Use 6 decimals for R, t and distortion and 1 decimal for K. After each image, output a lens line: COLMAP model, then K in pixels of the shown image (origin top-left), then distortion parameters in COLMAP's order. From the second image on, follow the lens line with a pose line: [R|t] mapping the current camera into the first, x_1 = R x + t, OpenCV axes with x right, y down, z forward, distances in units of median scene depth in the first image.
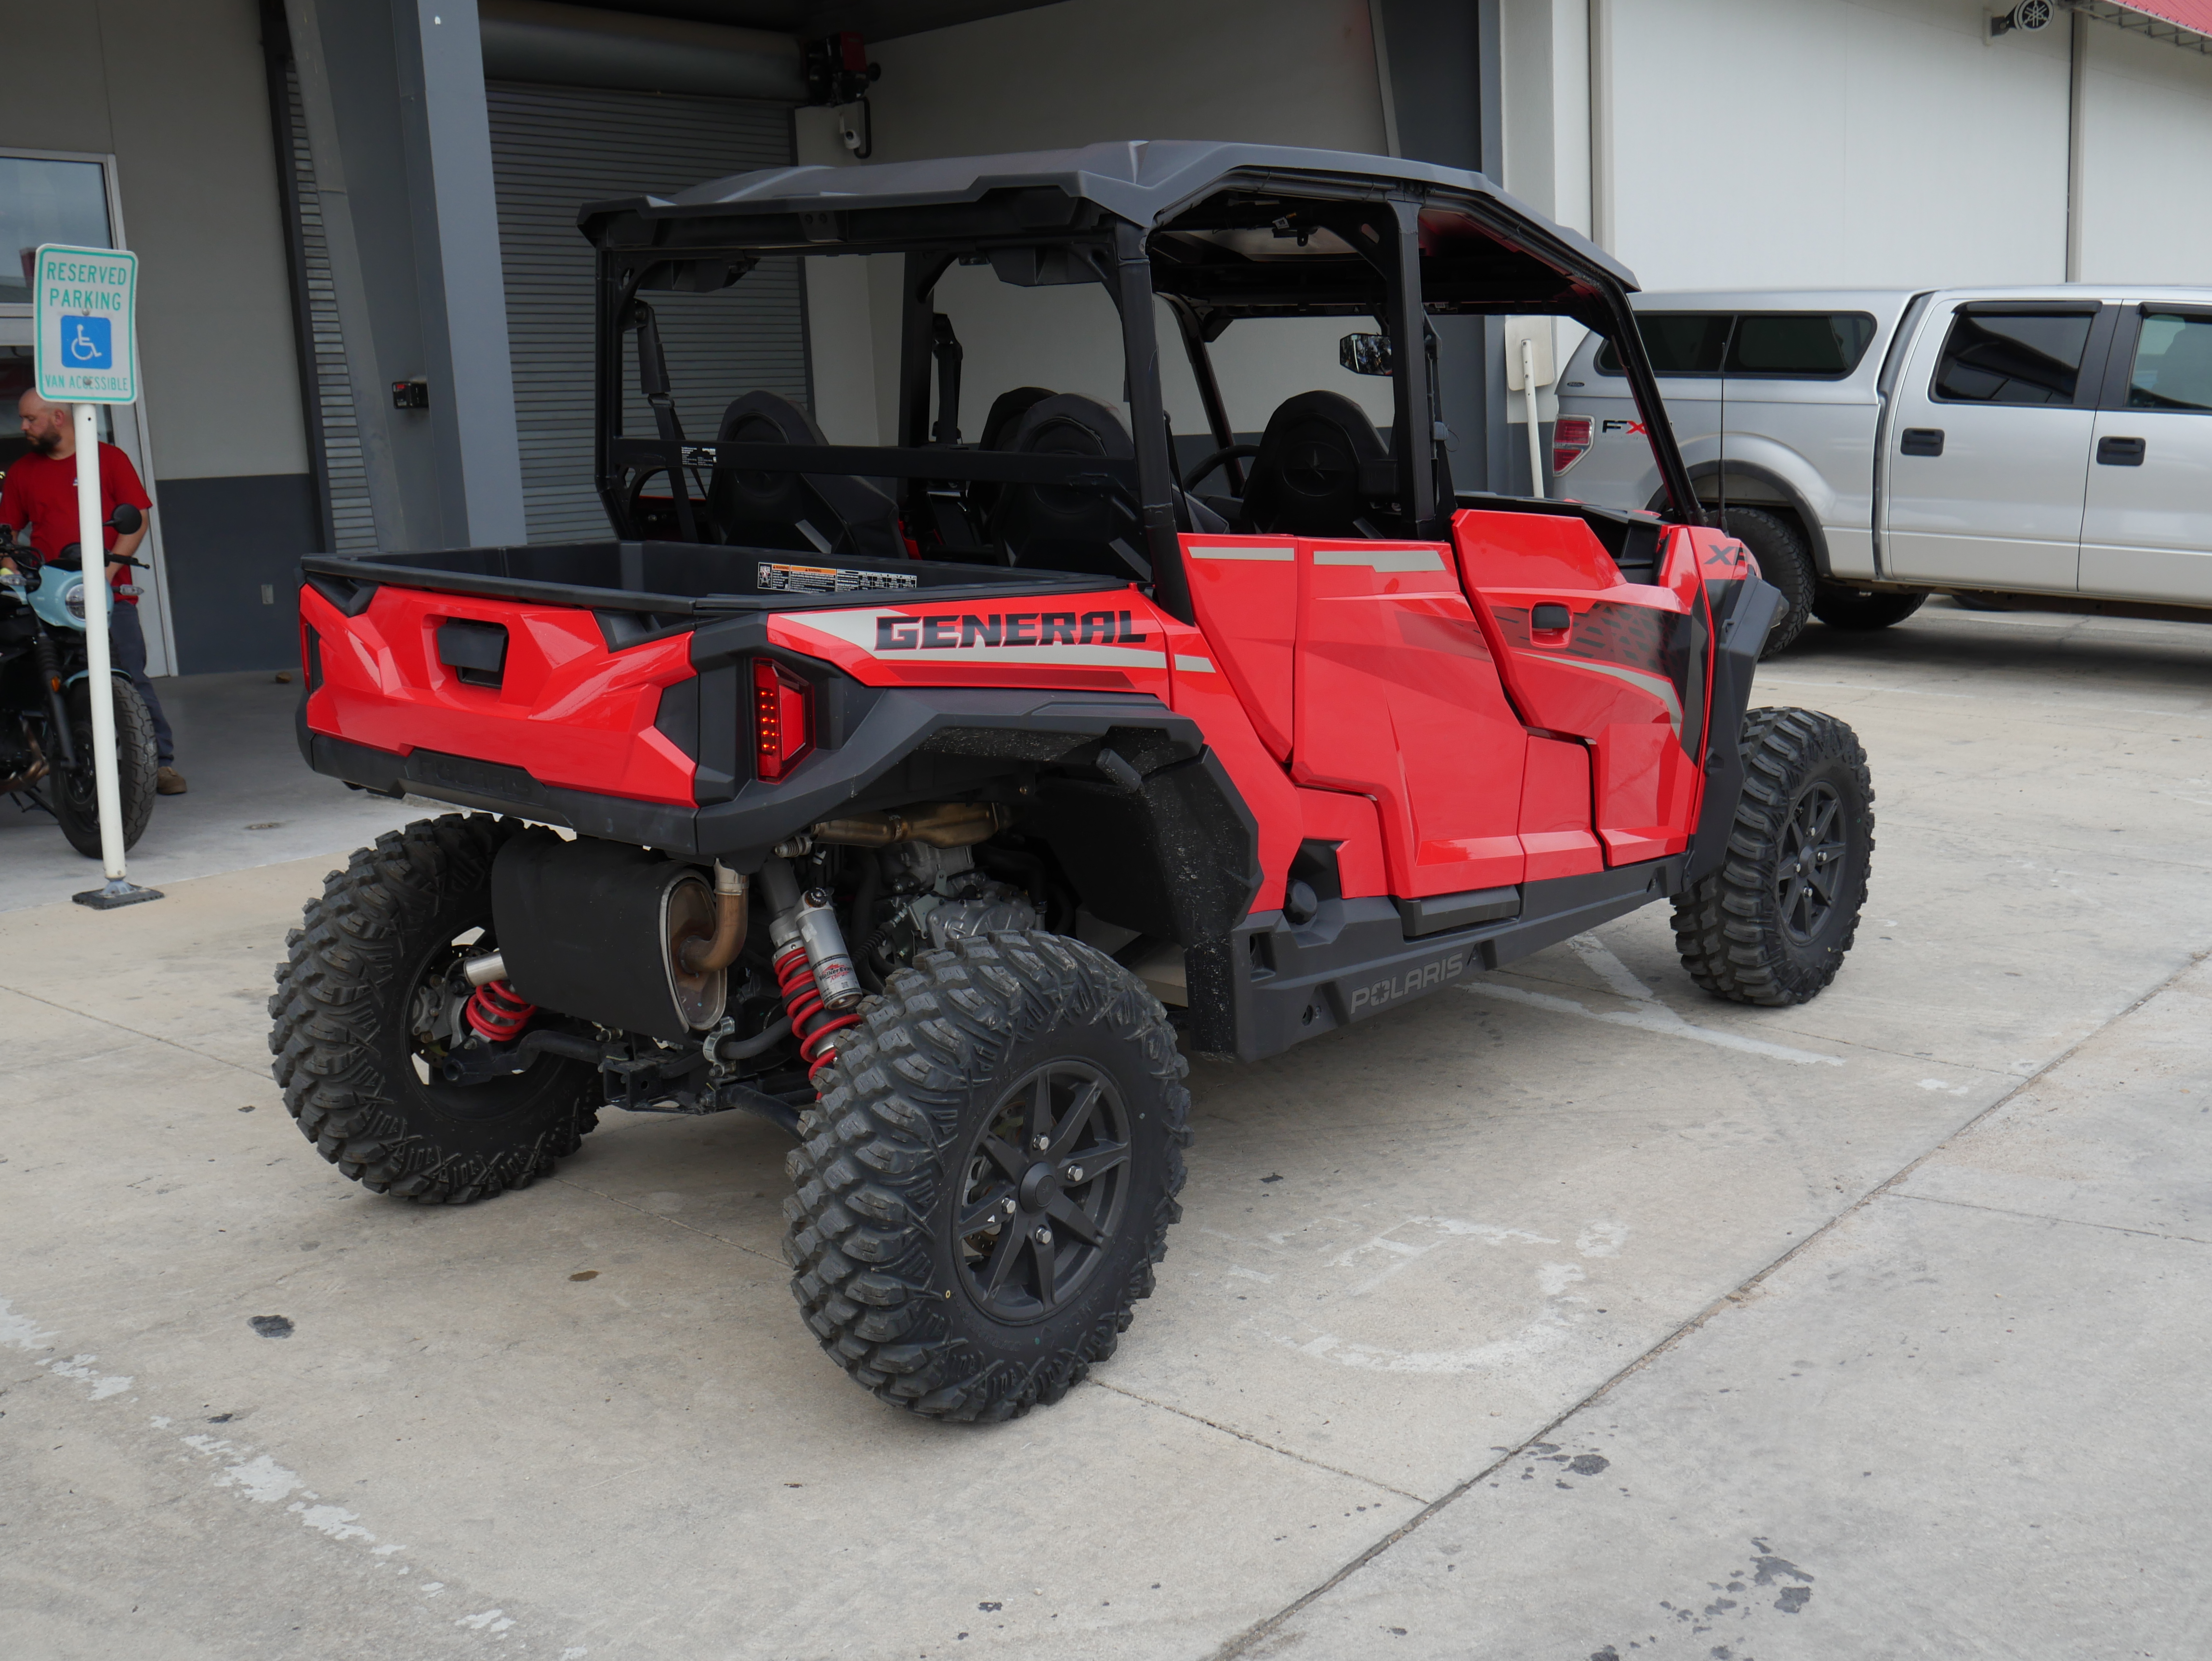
lens RADIAL K [[2263.9, 0, 1097.5], [0, 2263.9, 780.2], [0, 0, 1]] dist [0.007675, 0.000000]
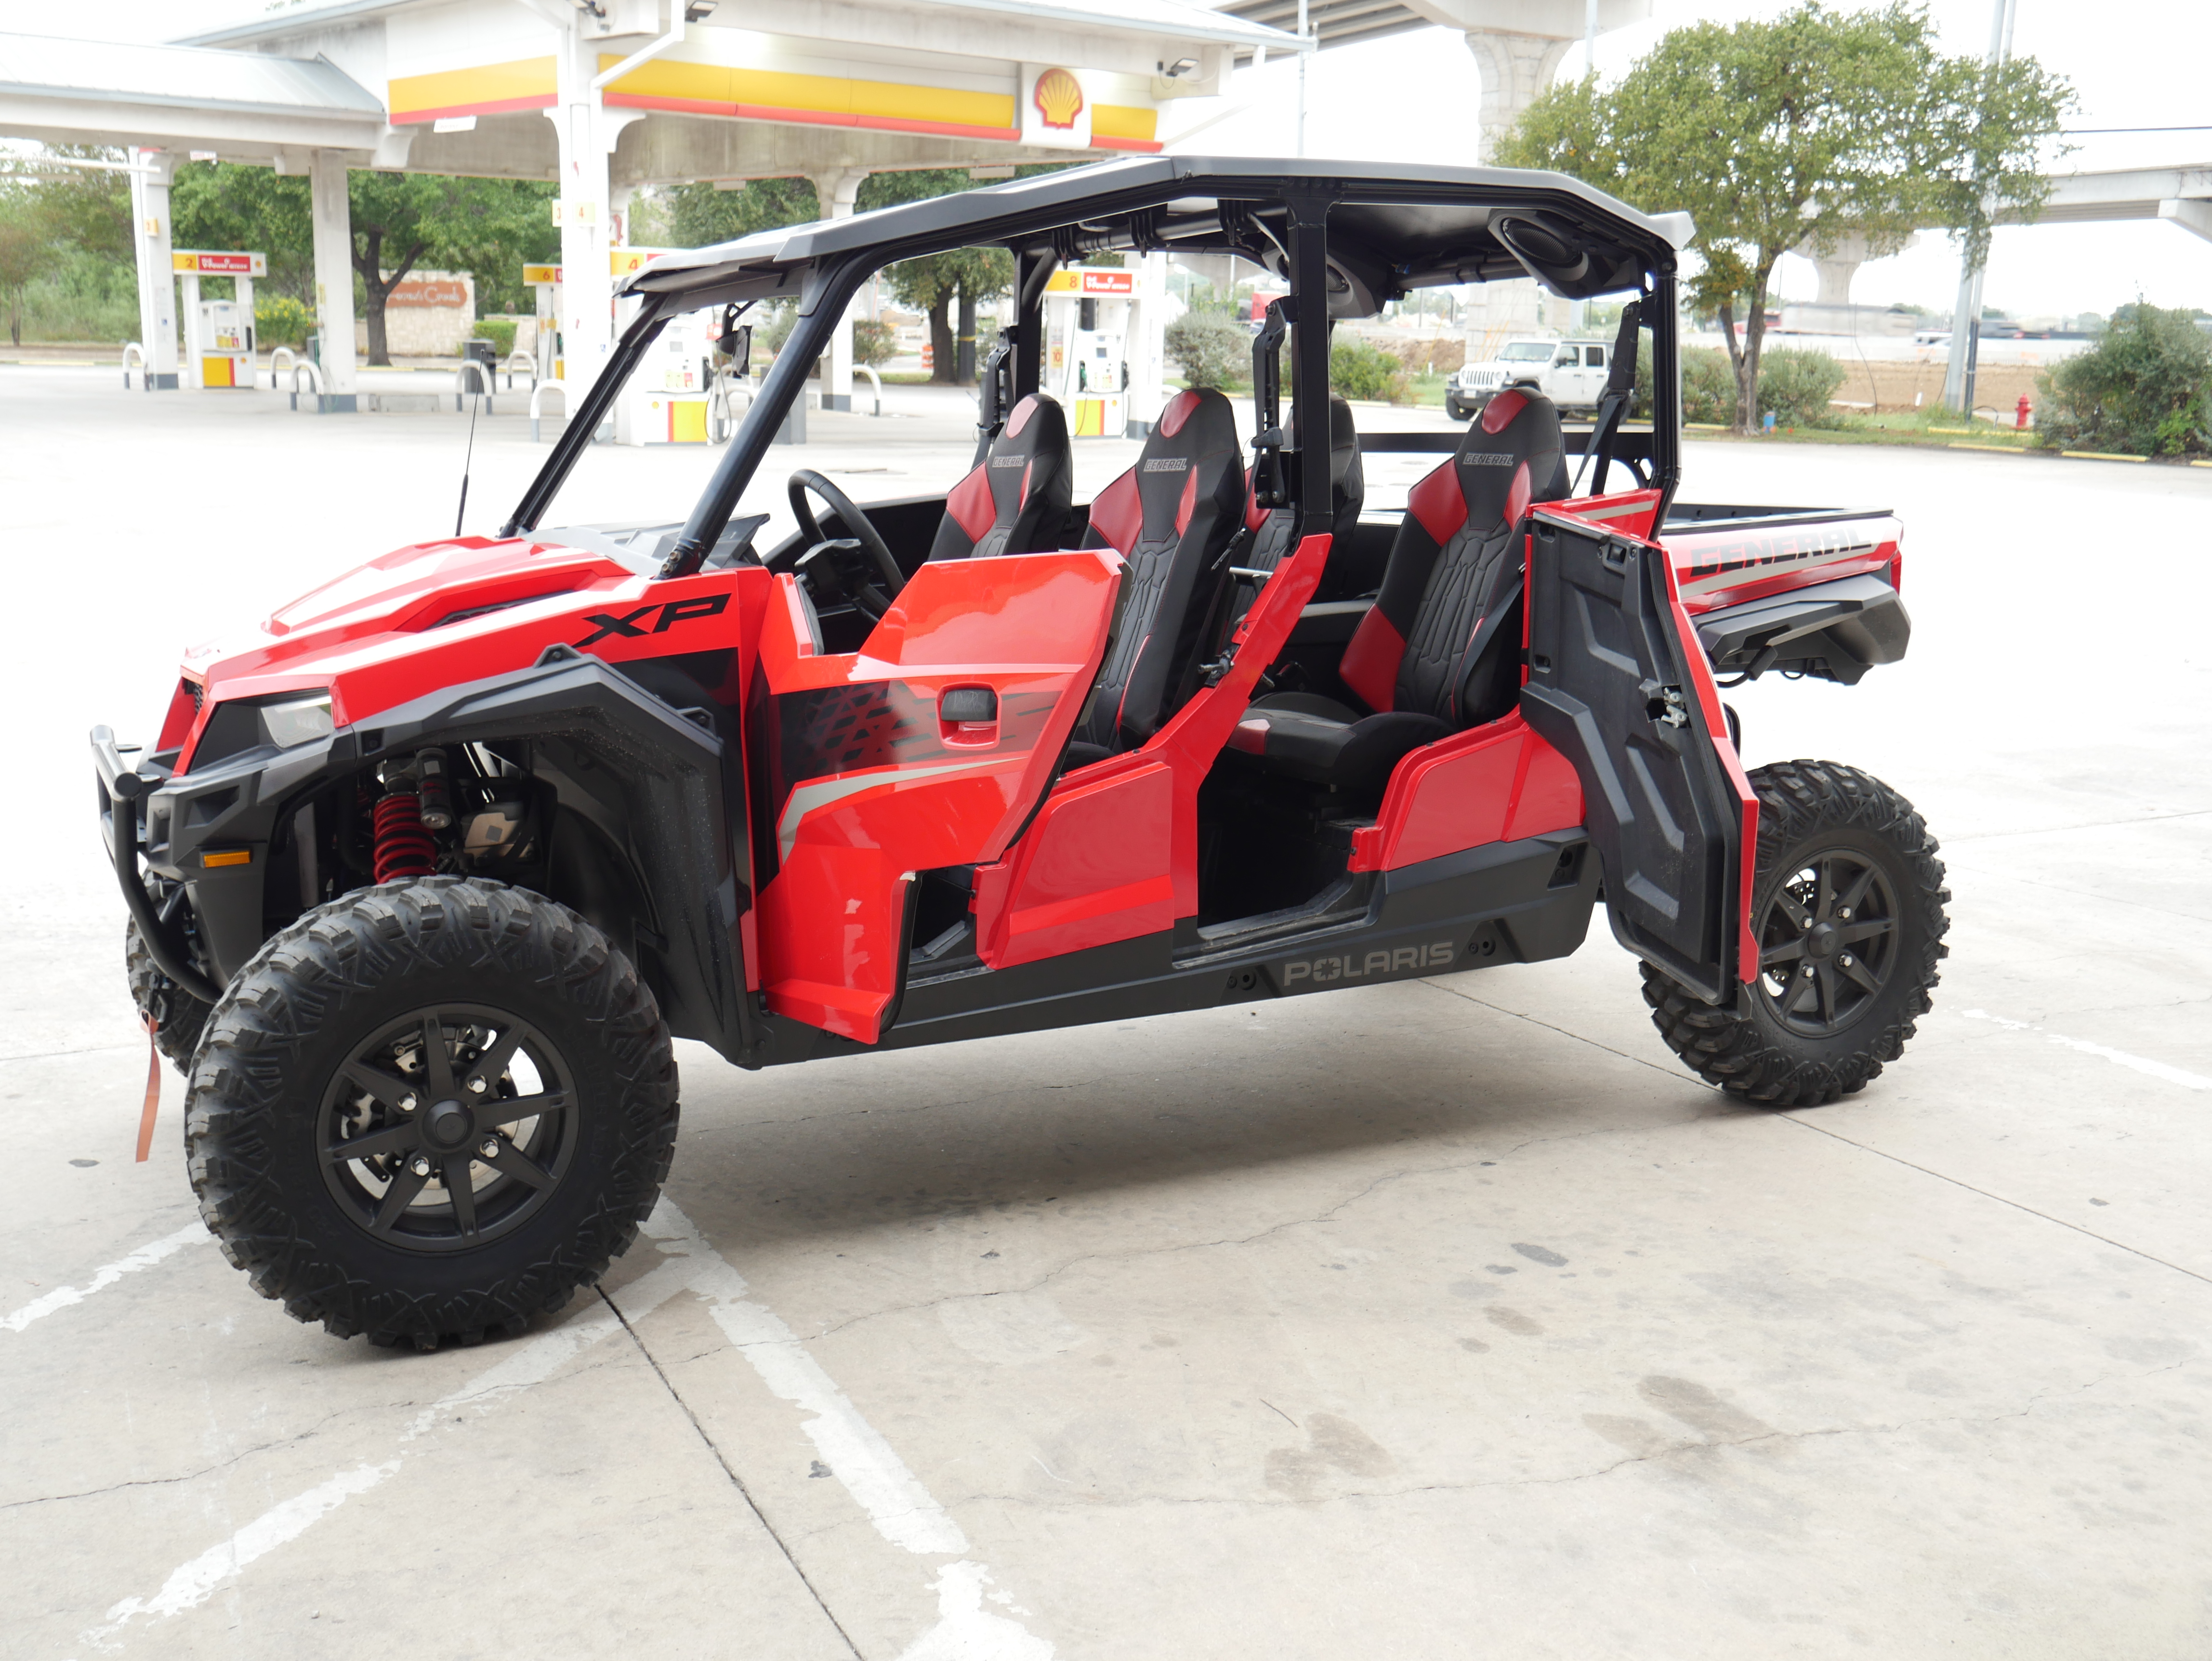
lens RADIAL K [[2263.9, 0, 1110.5], [0, 2263.9, 837.0], [0, 0, 1]] dist [0.007675, 0.000000]
pose [[-0.916776, -0.063365, 0.394342, -0.368316], [0.081067, 0.937262, 0.339071, -0.319110], [-0.391087, 0.342820, -0.854123, 1.878632]]
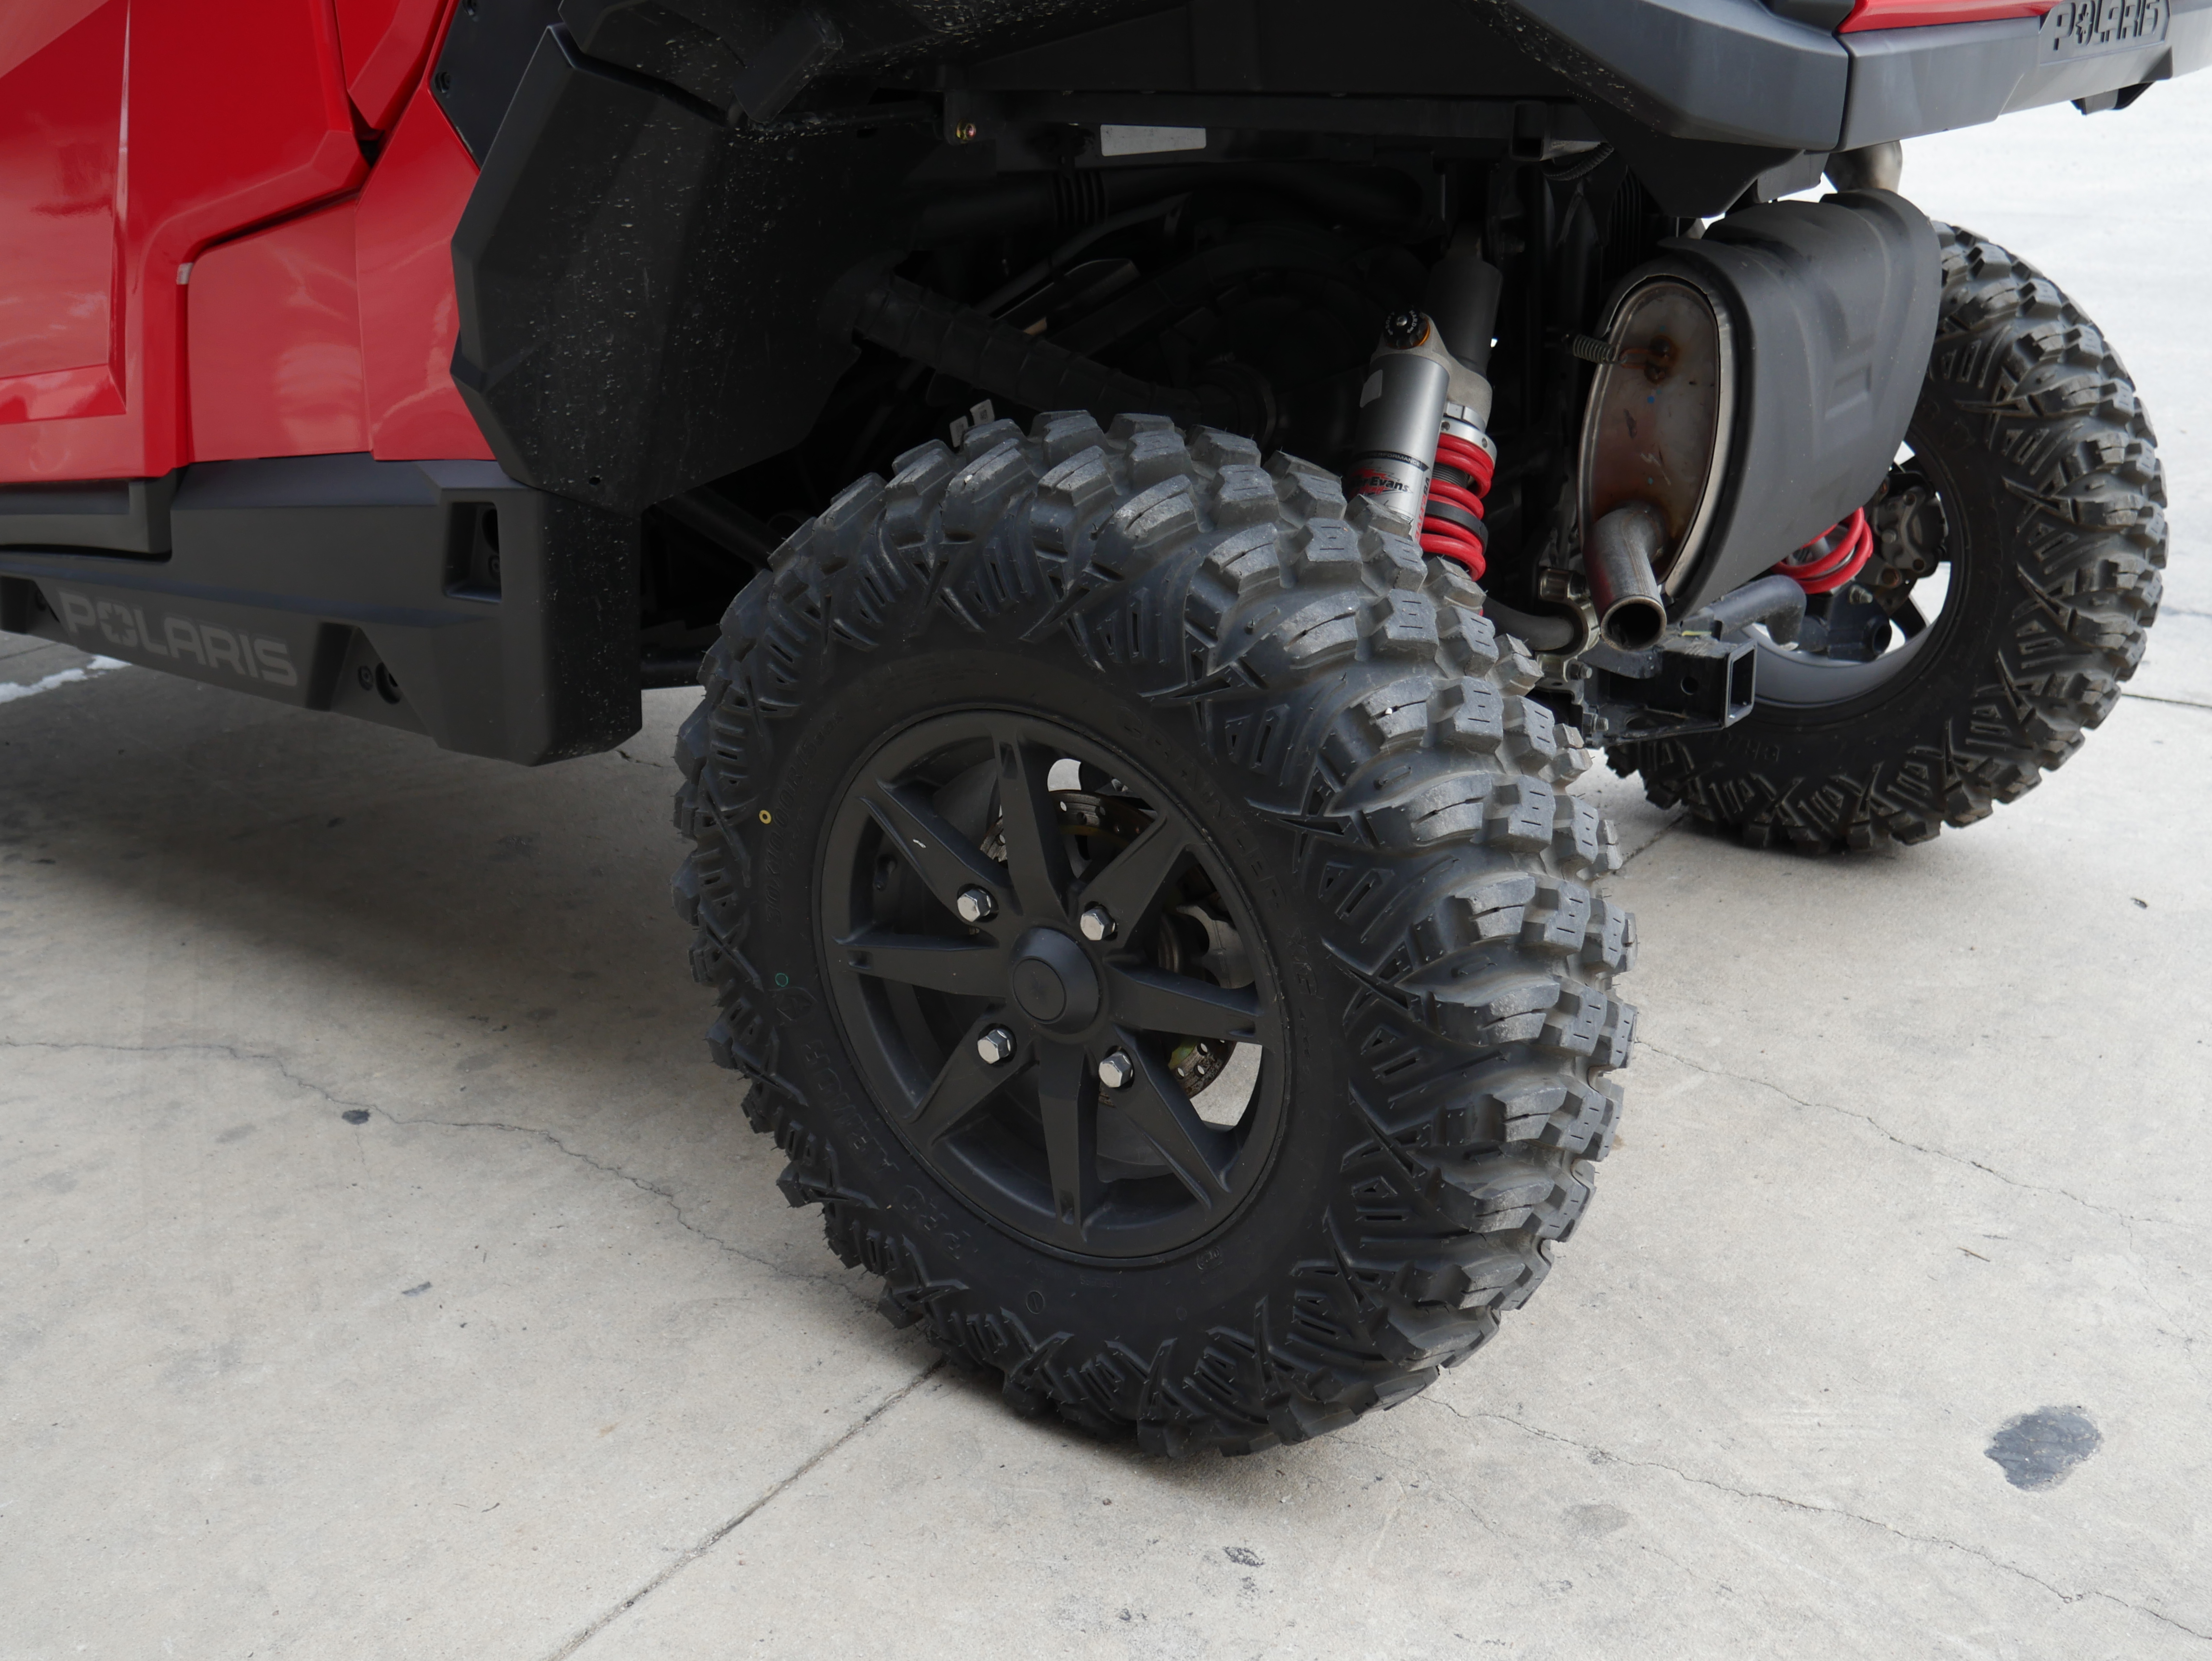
lens RADIAL K [[2263.9, 0, 1104.3], [0, 2263.9, 826.3], [0, 0, 1]] dist [0.007675, 0.000000]
pose [[-0.062738, -0.357326, 0.931870, -0.561121], [0.209325, 0.908230, 0.362354, -0.047830], [-0.975831, 0.217797, 0.017817, 0.897657]]
